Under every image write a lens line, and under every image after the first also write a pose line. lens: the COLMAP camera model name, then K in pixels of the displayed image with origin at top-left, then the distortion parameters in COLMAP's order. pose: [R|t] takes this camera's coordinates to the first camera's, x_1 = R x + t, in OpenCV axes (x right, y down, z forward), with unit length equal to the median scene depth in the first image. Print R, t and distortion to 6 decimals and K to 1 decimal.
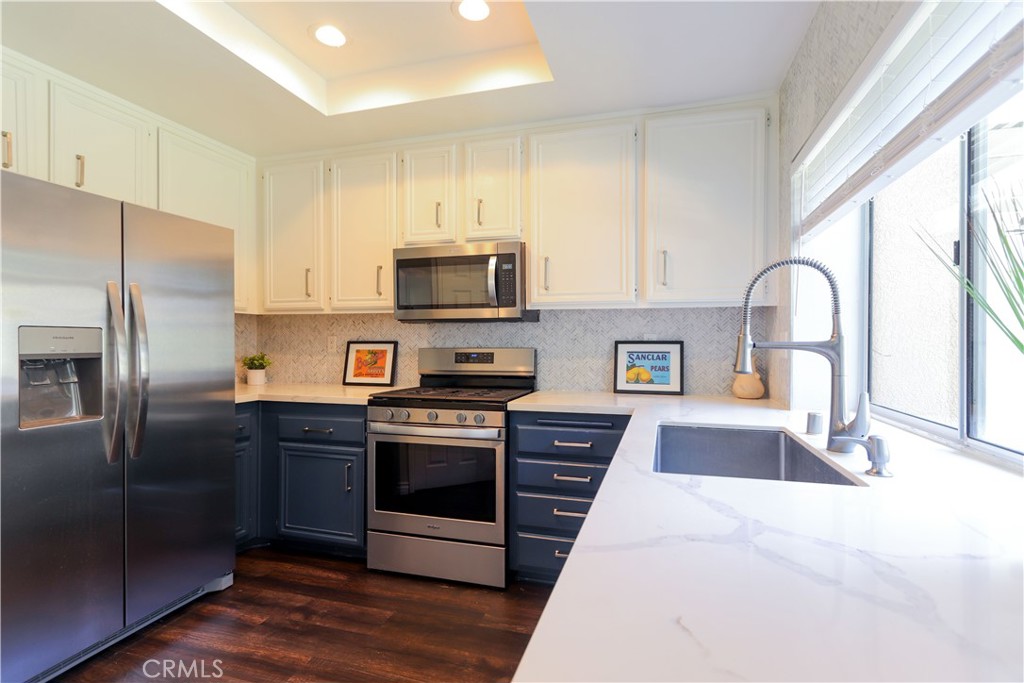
lens RADIAL K [[477.9, 0, 512.0], [0, 477.9, 341.5], [0, 0, 1]] dist [0.007745, 0.000566]
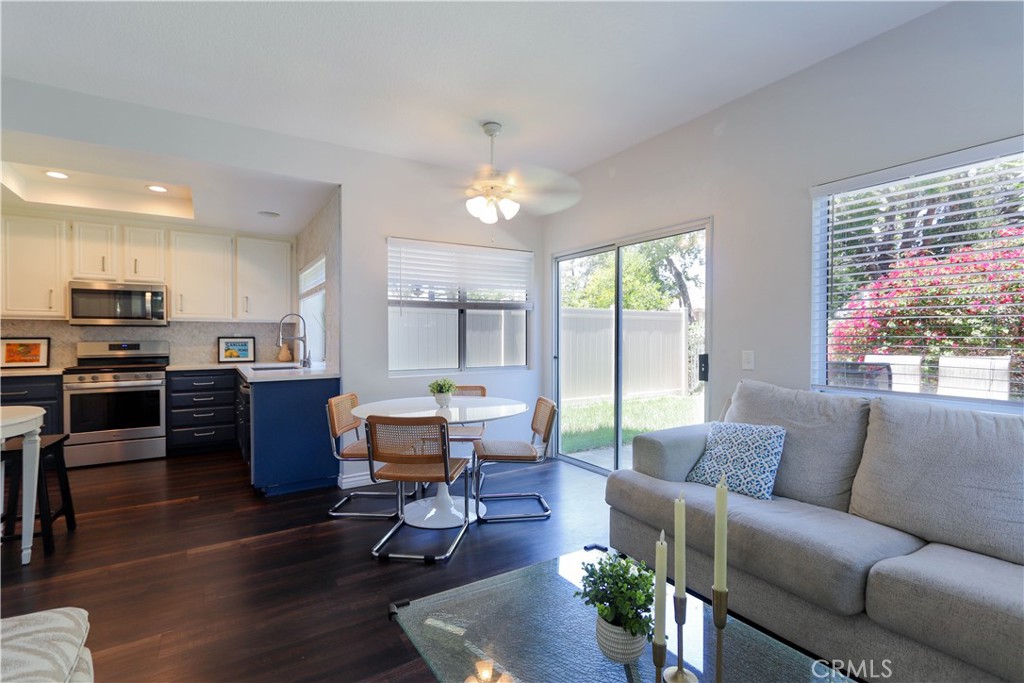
lens RADIAL K [[477.9, 0, 512.0], [0, 477.9, 341.5], [0, 0, 1]] dist [0.007745, 0.000566]
pose [[0.637015, -0.008246, 0.770807, -0.567112], [0.003382, 0.999963, 0.007903, 0.006061], [-0.770844, -0.002427, 0.637020, -1.266629]]
